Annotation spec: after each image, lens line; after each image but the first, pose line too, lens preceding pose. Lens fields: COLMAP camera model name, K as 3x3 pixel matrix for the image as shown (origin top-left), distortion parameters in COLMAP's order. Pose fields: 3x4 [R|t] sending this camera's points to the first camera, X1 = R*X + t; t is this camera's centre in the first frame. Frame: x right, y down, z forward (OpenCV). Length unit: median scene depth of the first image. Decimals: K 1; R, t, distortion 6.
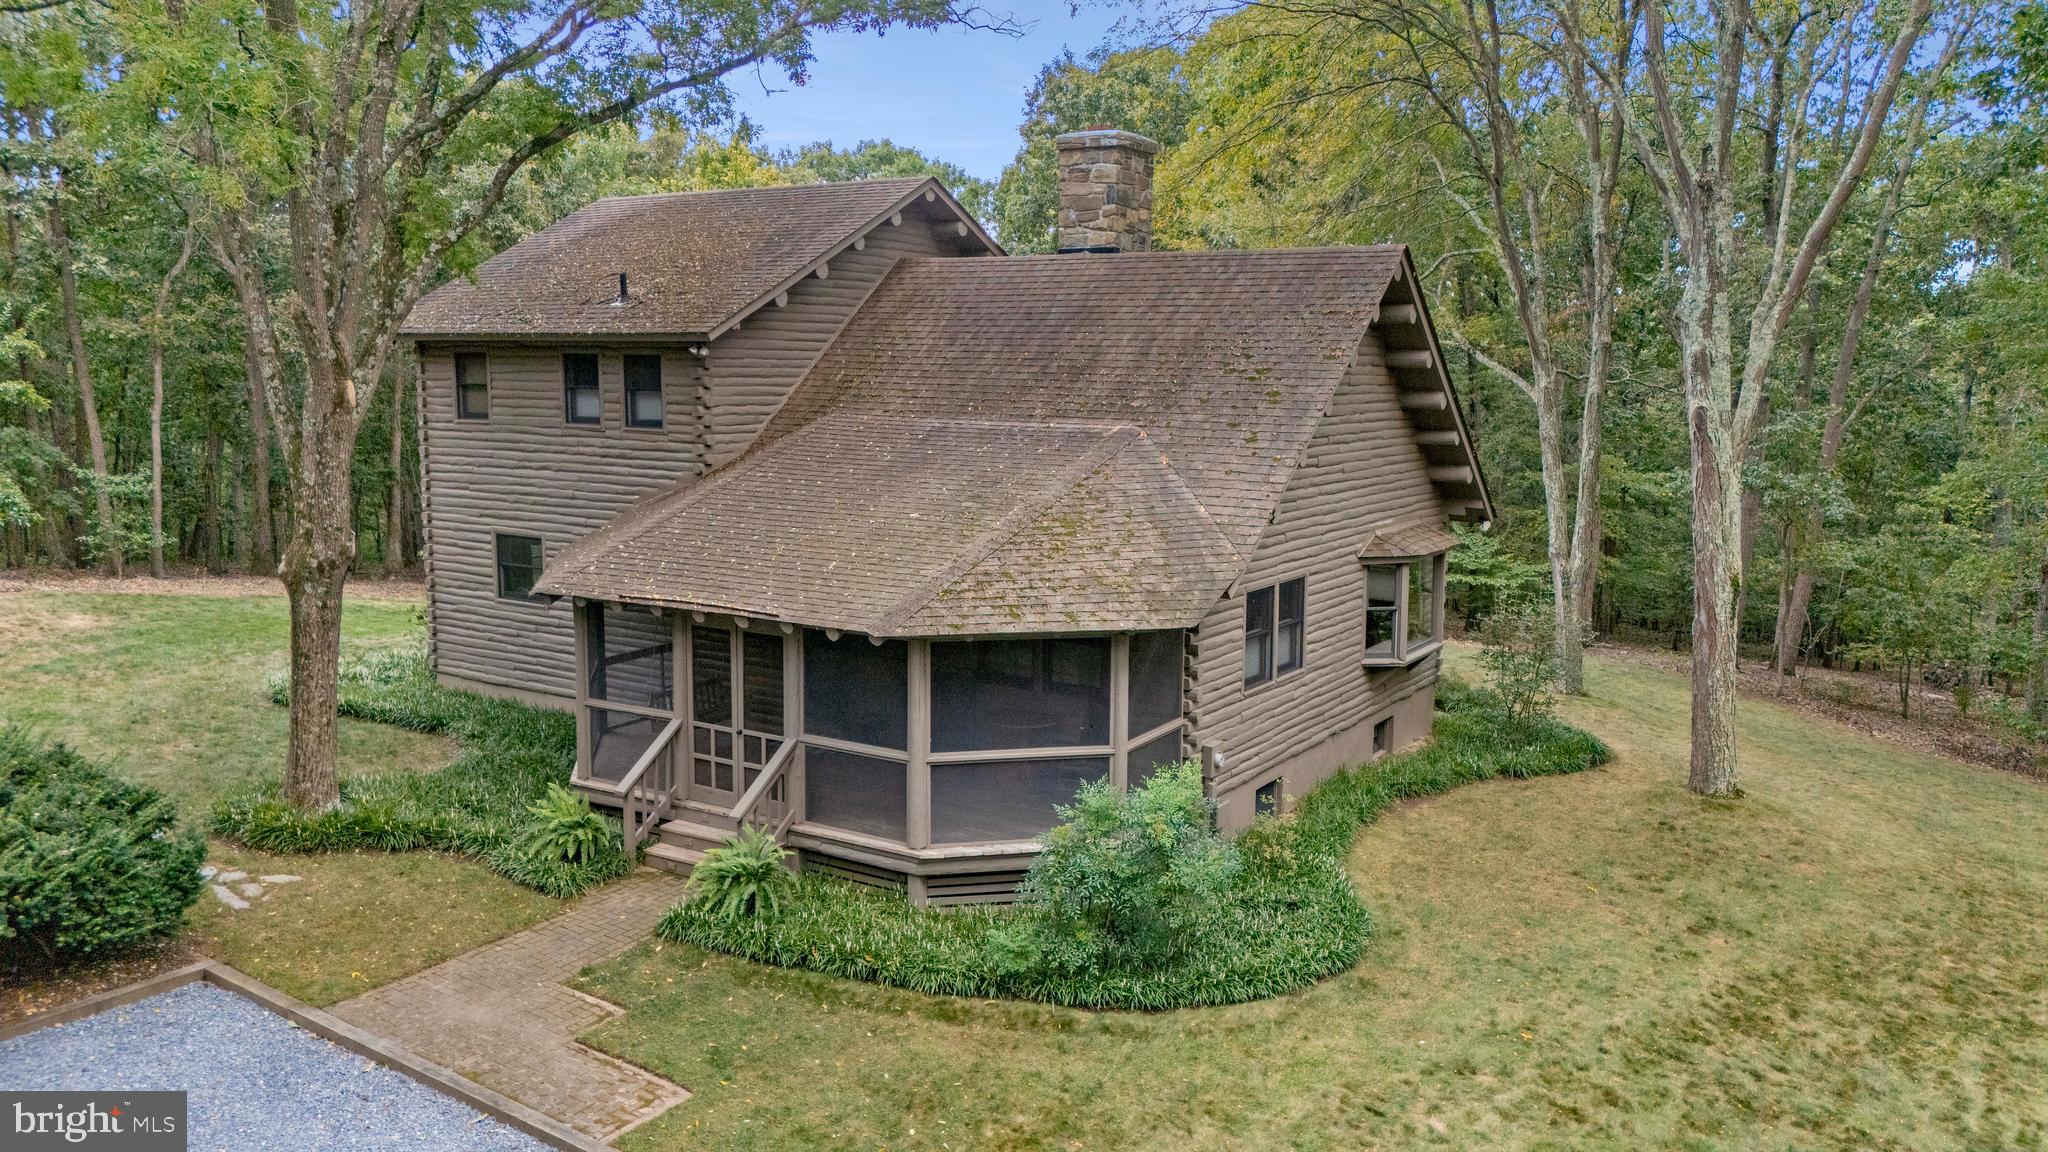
lens RADIAL K [[1509.7, 0, 994.8], [0, 1509.7, 559.3], [0, 0, 1]] dist [0.076850, -0.092792]
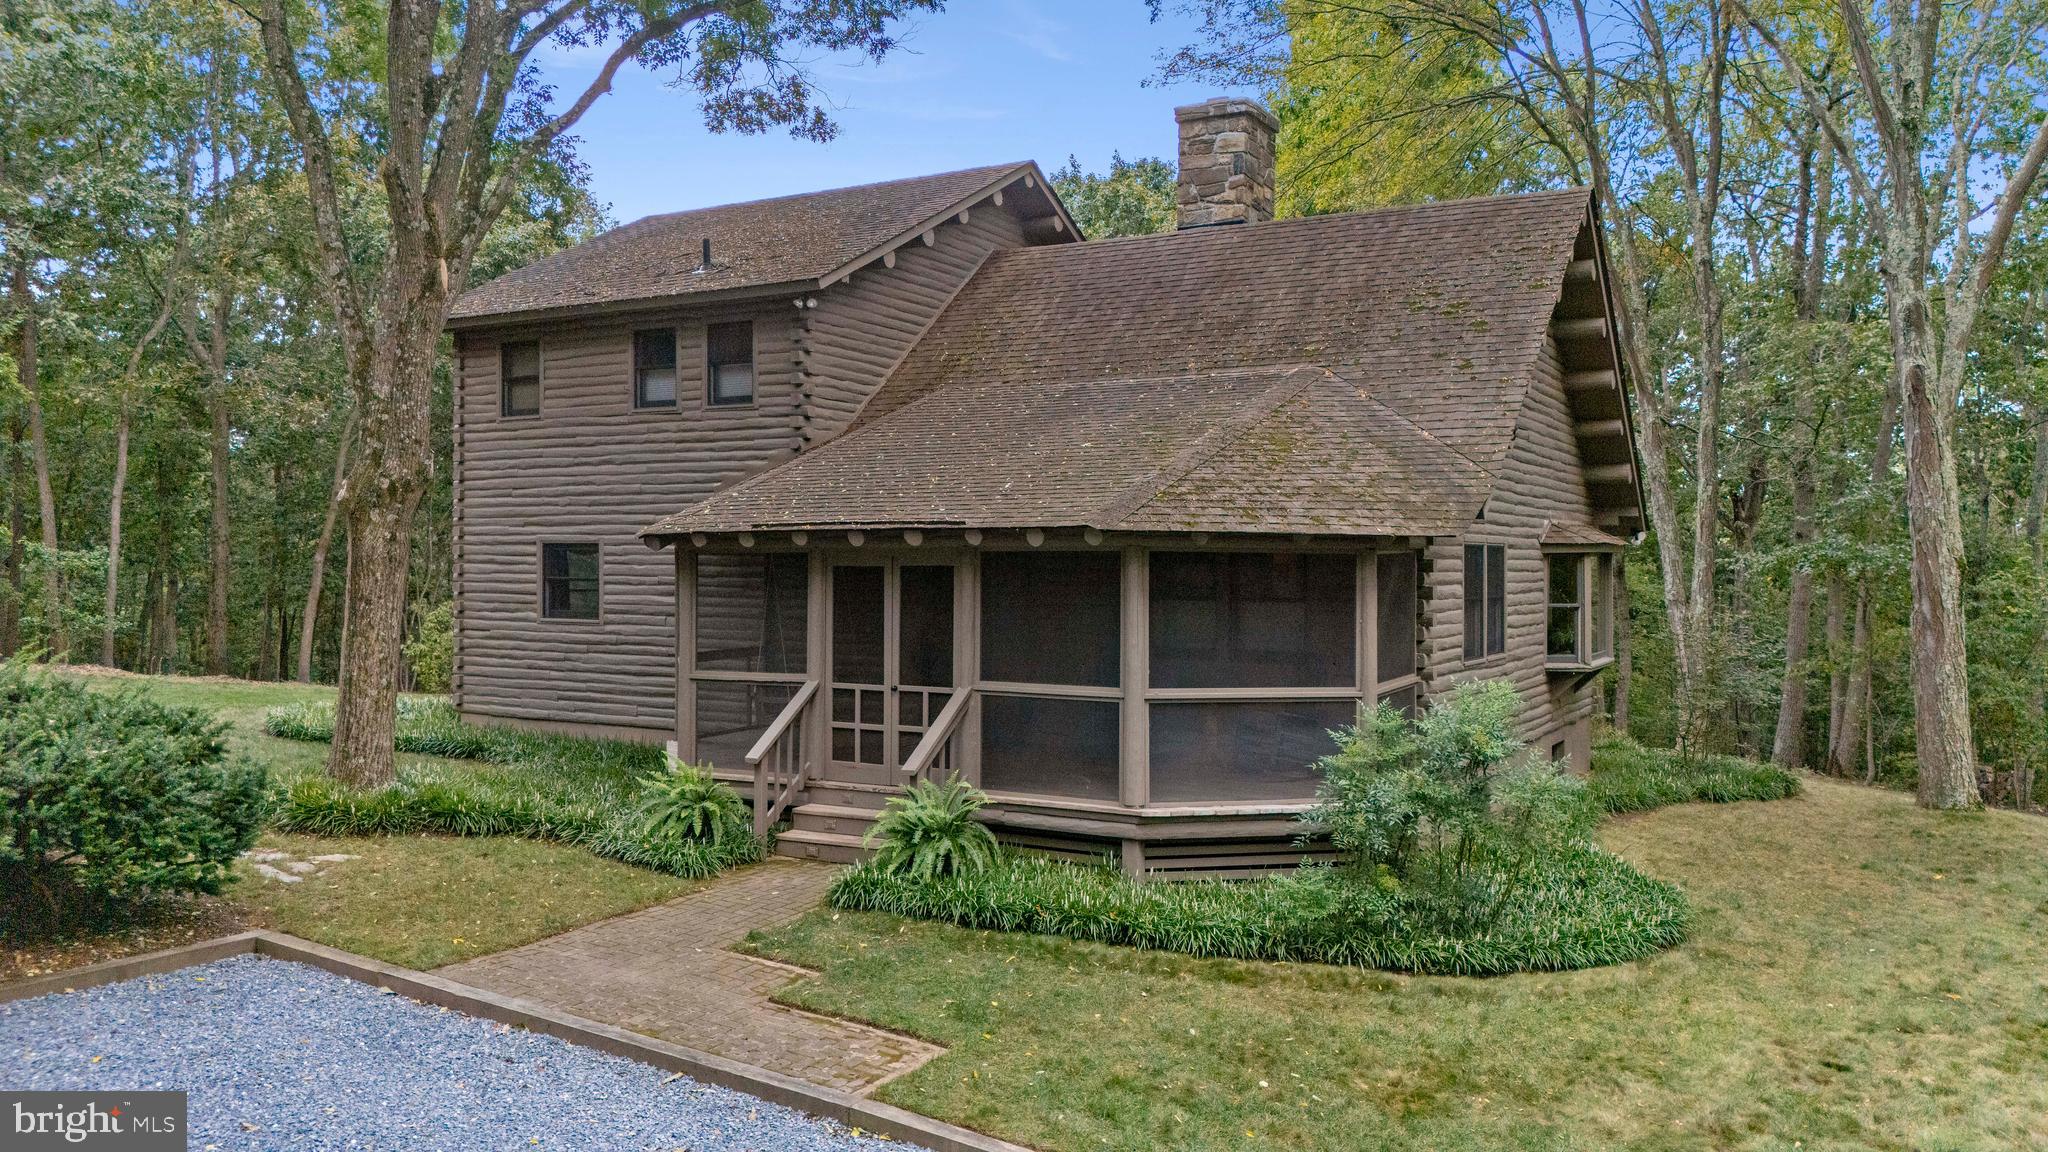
lens RADIAL K [[1509.7, 0, 994.8], [0, 1509.7, 559.3], [0, 0, 1]] dist [0.076850, -0.092792]
pose [[0.998778, -0.002633, 0.049361, -0.155641], [0.009116, 0.991264, -0.131579, 0.154774], [-0.048583, 0.131869, 0.990076, 0.169170]]
